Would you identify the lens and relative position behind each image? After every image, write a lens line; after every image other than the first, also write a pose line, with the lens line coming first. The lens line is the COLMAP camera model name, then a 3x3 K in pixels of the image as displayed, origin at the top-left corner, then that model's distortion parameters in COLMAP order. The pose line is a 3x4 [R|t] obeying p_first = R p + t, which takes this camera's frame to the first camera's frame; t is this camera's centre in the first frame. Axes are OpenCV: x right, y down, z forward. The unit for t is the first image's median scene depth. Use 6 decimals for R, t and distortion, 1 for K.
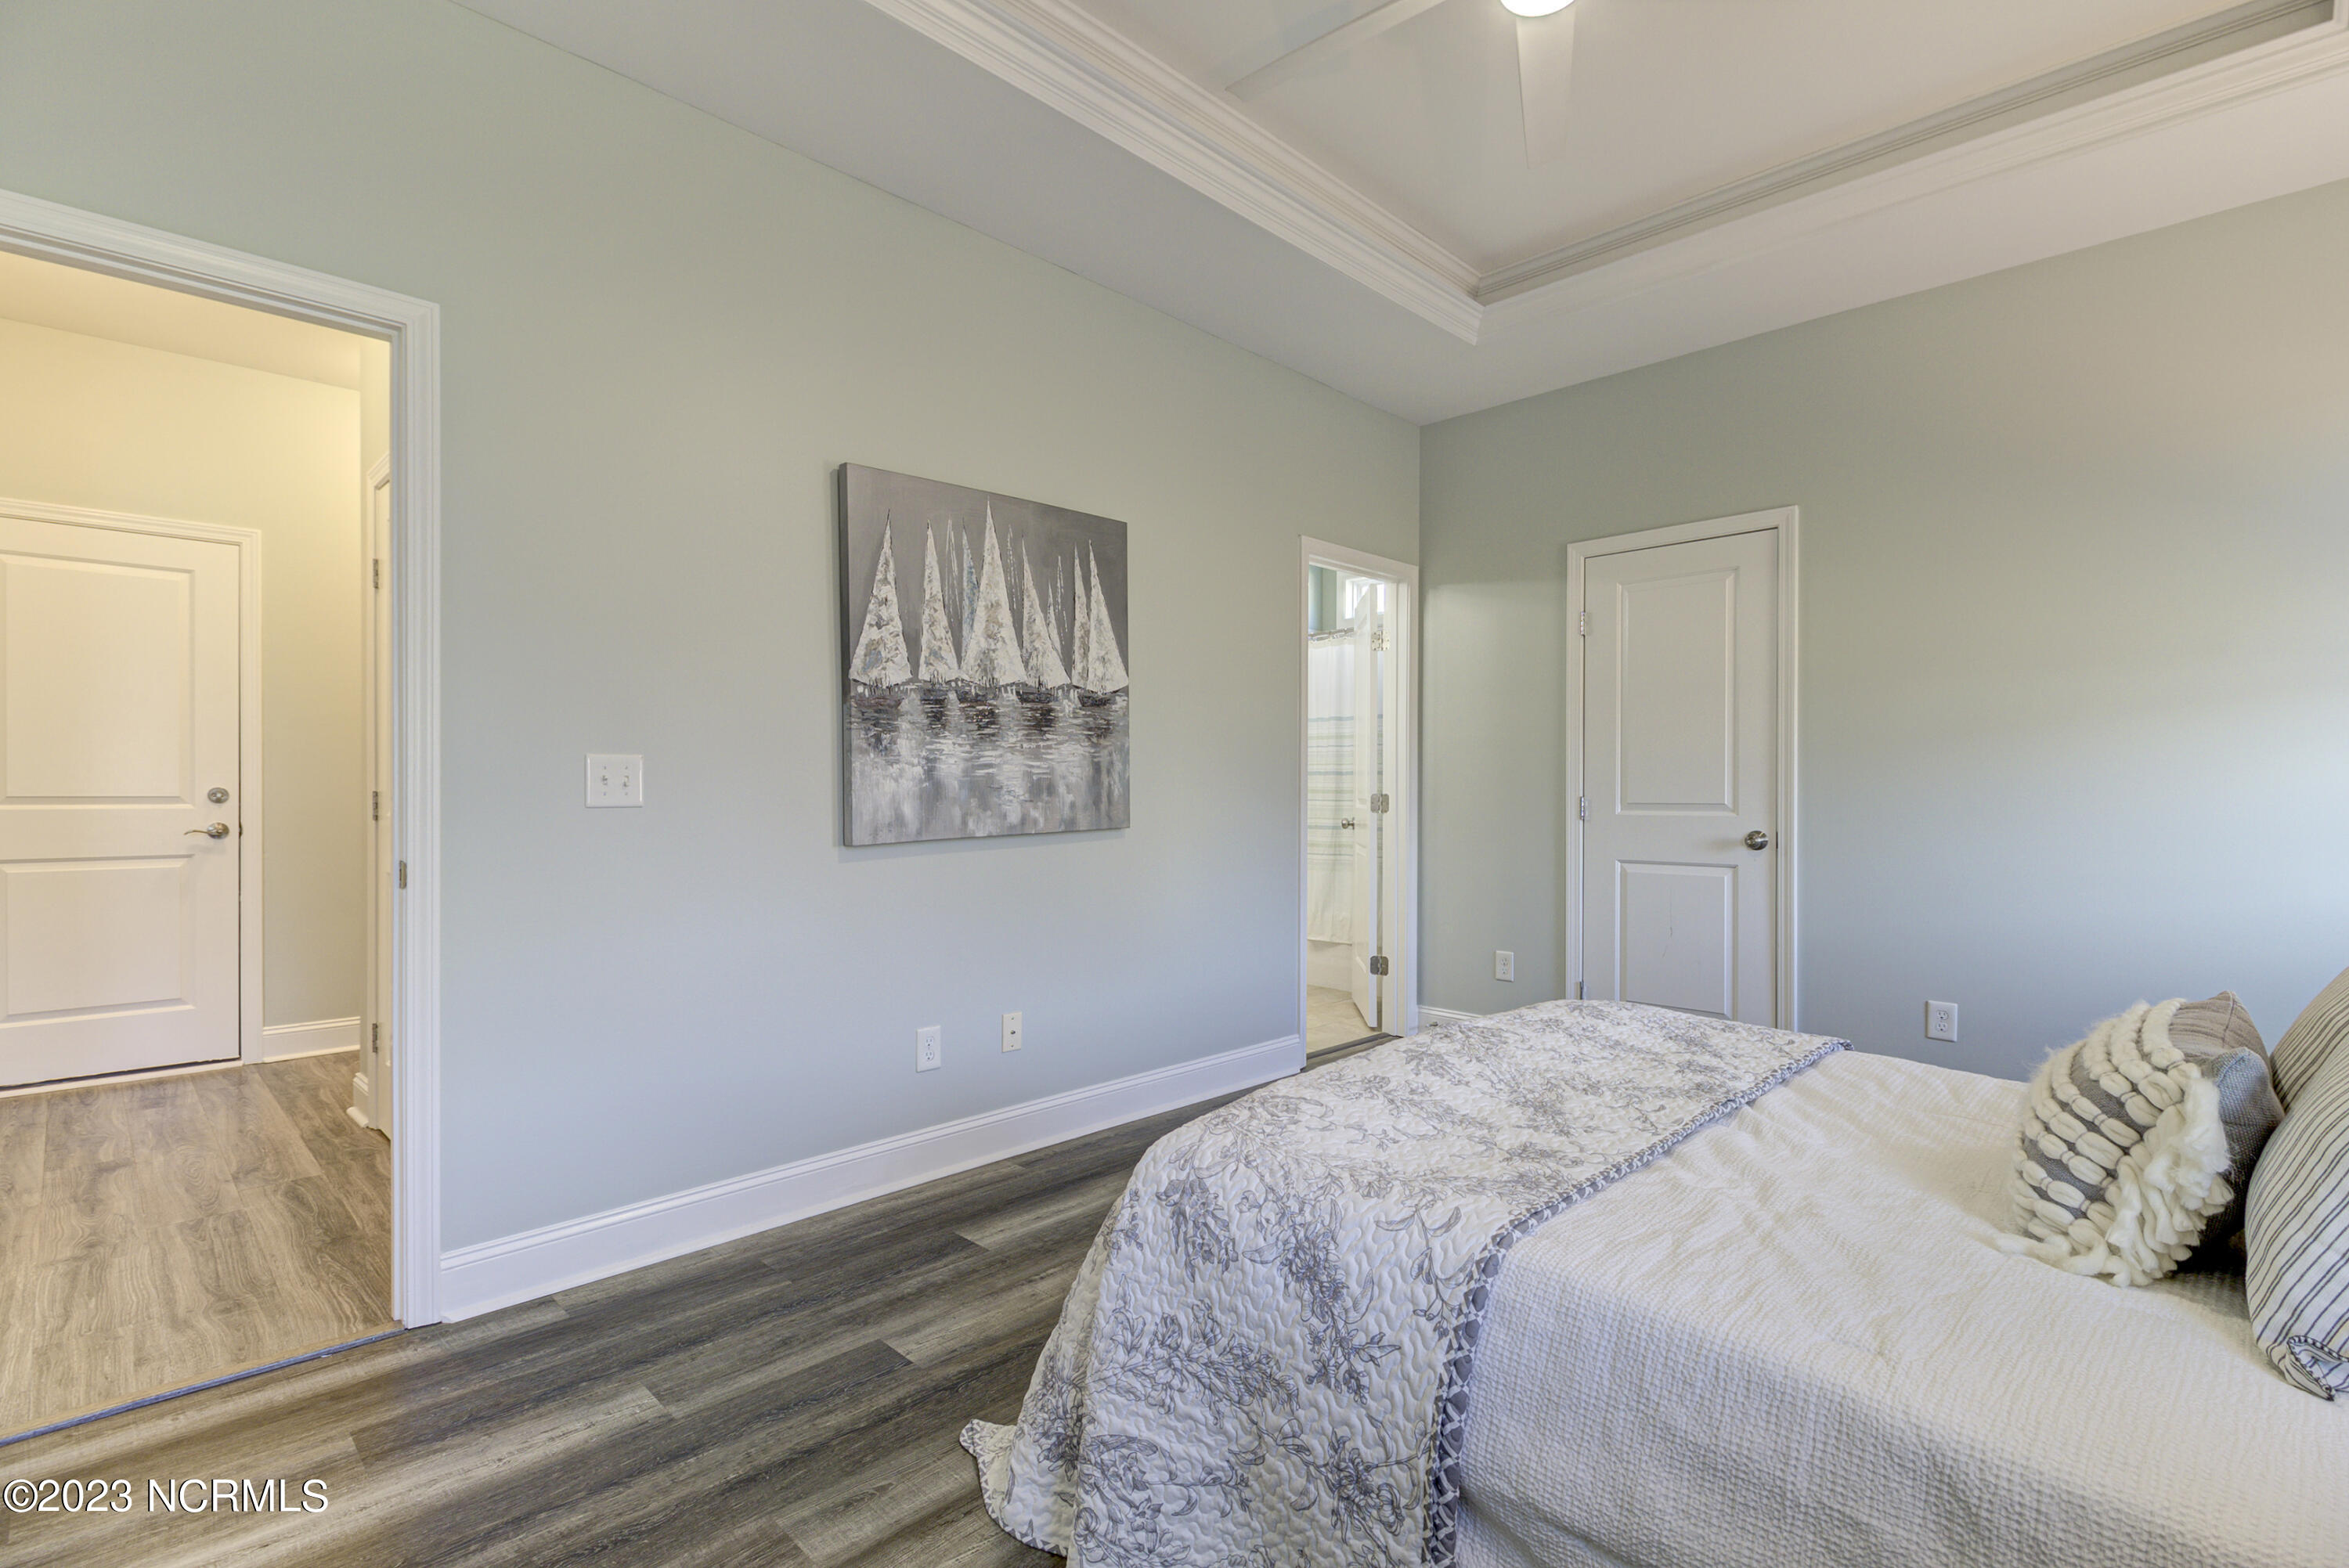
lens RADIAL K [[1072.6, 0, 1174.5], [0, 1072.6, 784.0], [0, 0, 1]] dist [-0.001249, -0.000207]
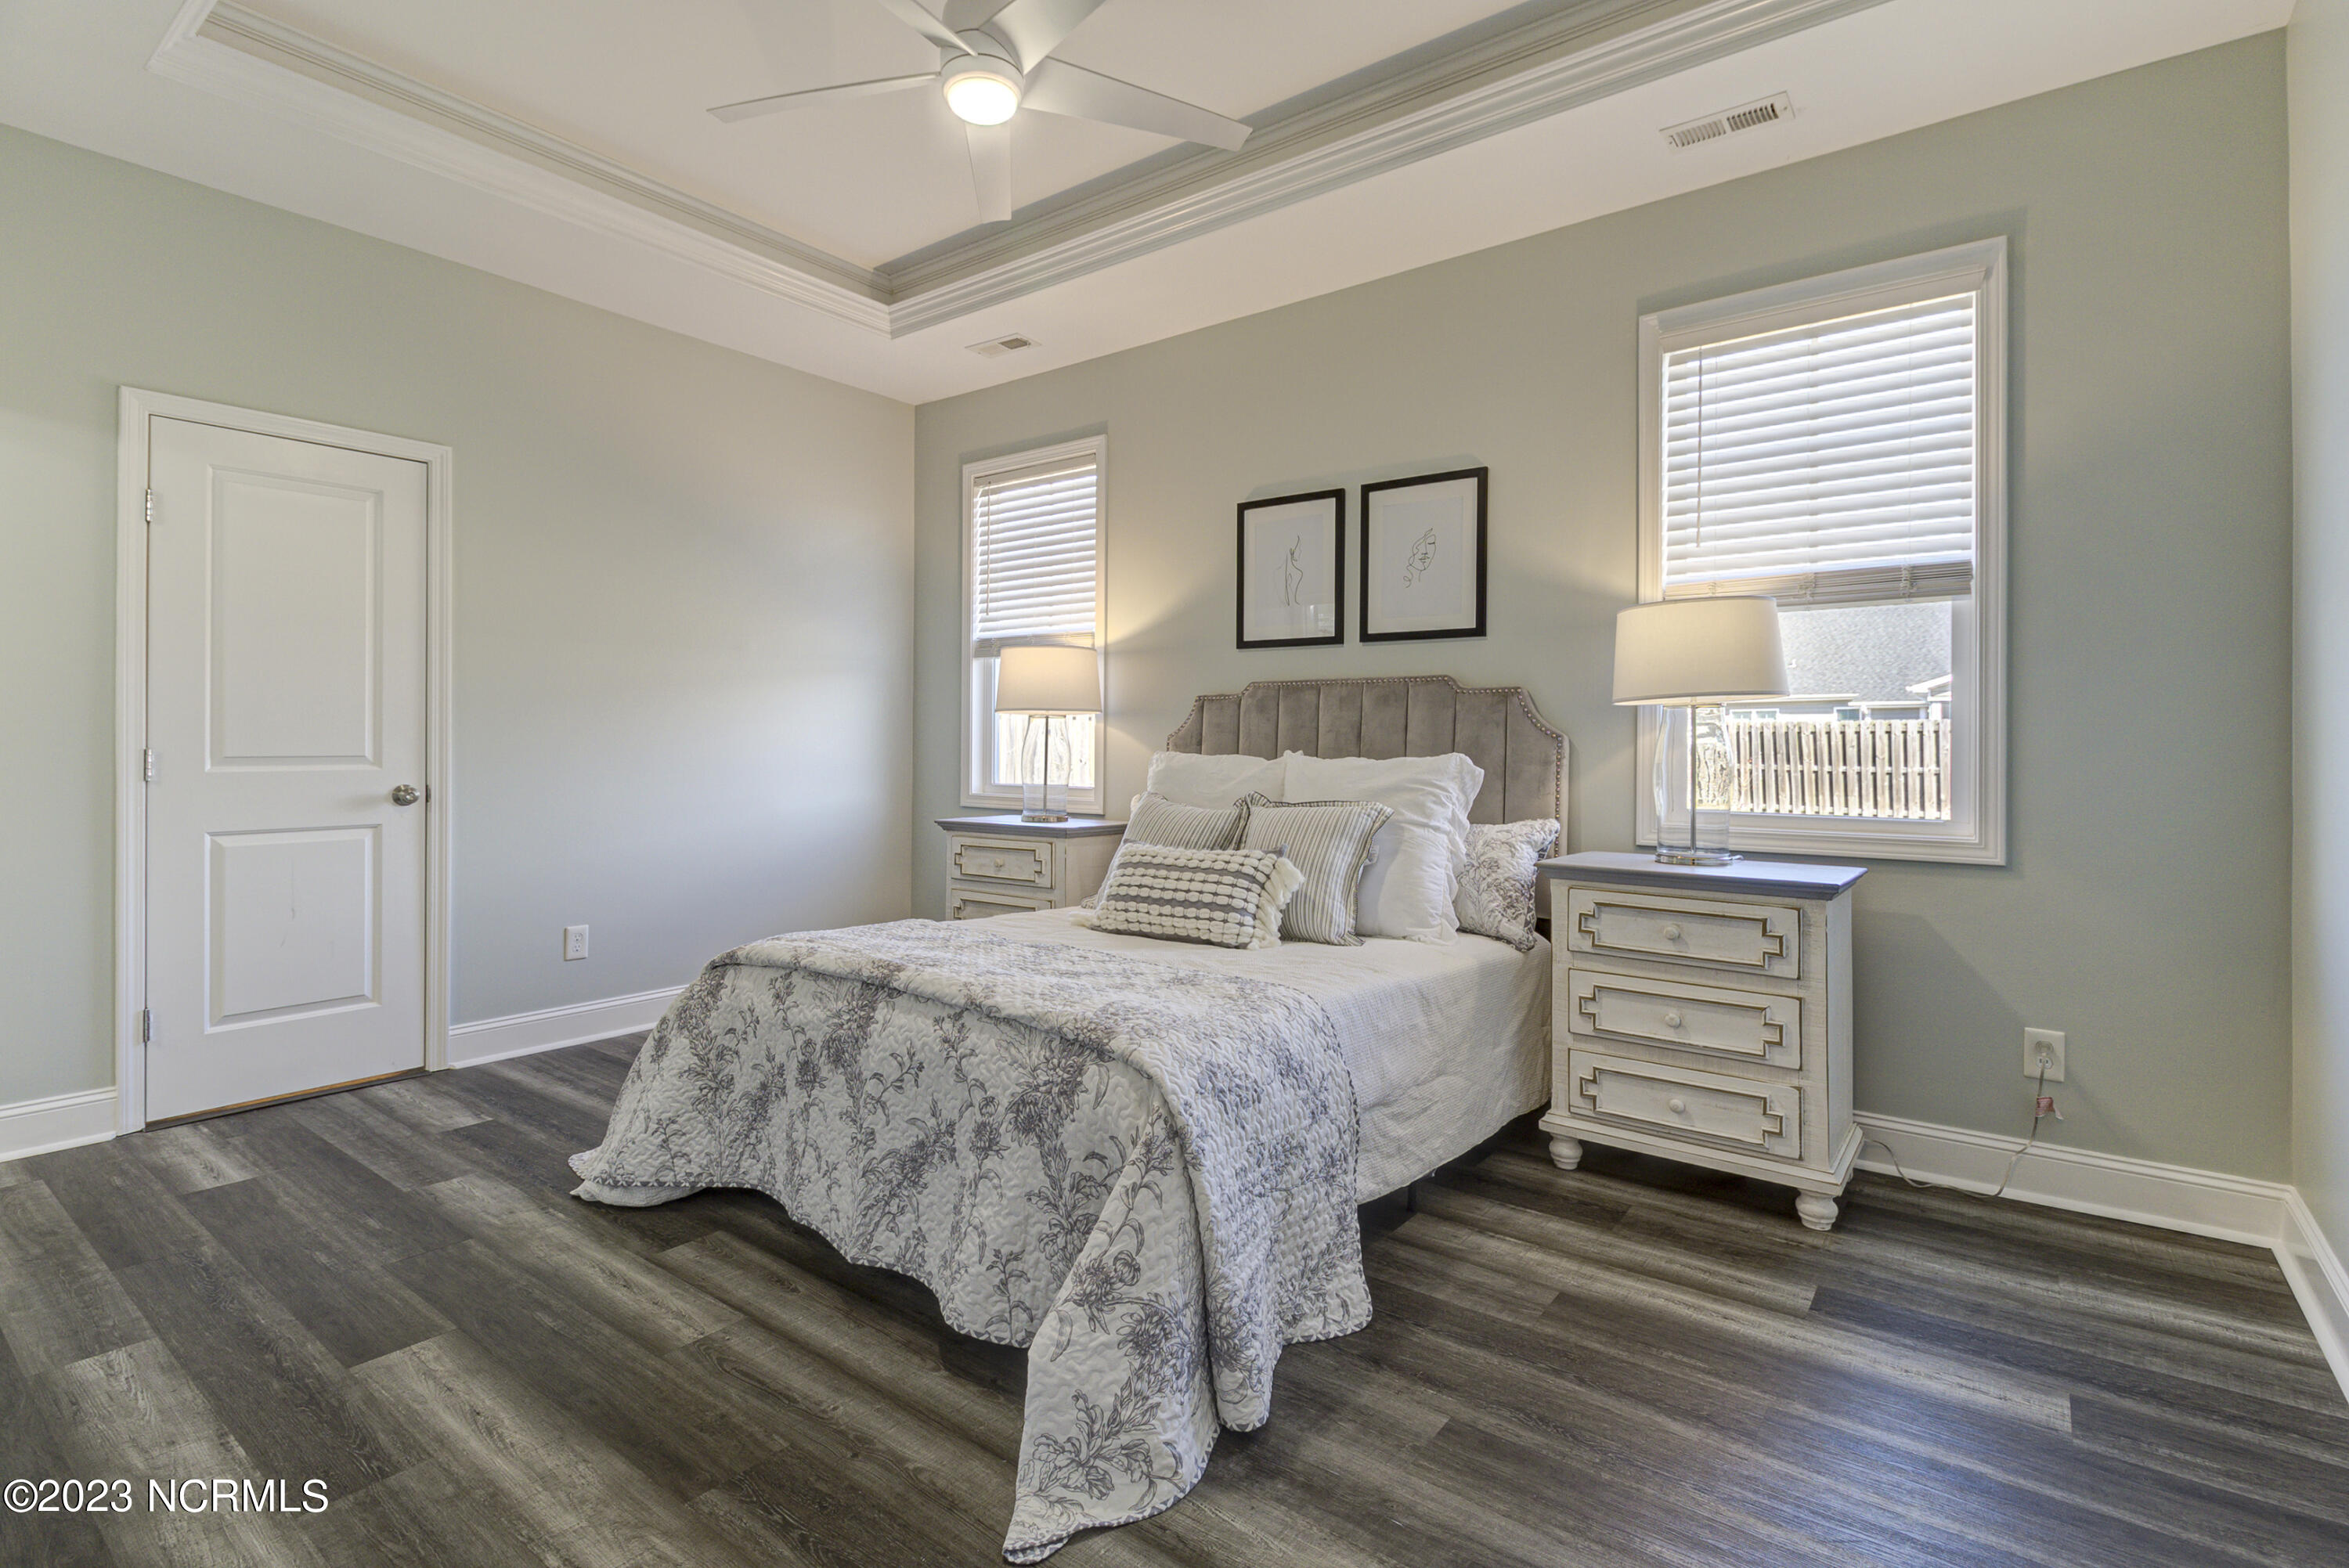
lens RADIAL K [[1103.8, 0, 1162.2], [0, 1103.8, 740.2], [0, 0, 1]] dist [-0.000344, -0.000502]
pose [[-0.118602, 0.000526, 0.992942, -0.478770], [-0.009757, 0.999951, -0.001695, 0.000574], [-0.992894, -0.009889, -0.118591, 0.470820]]
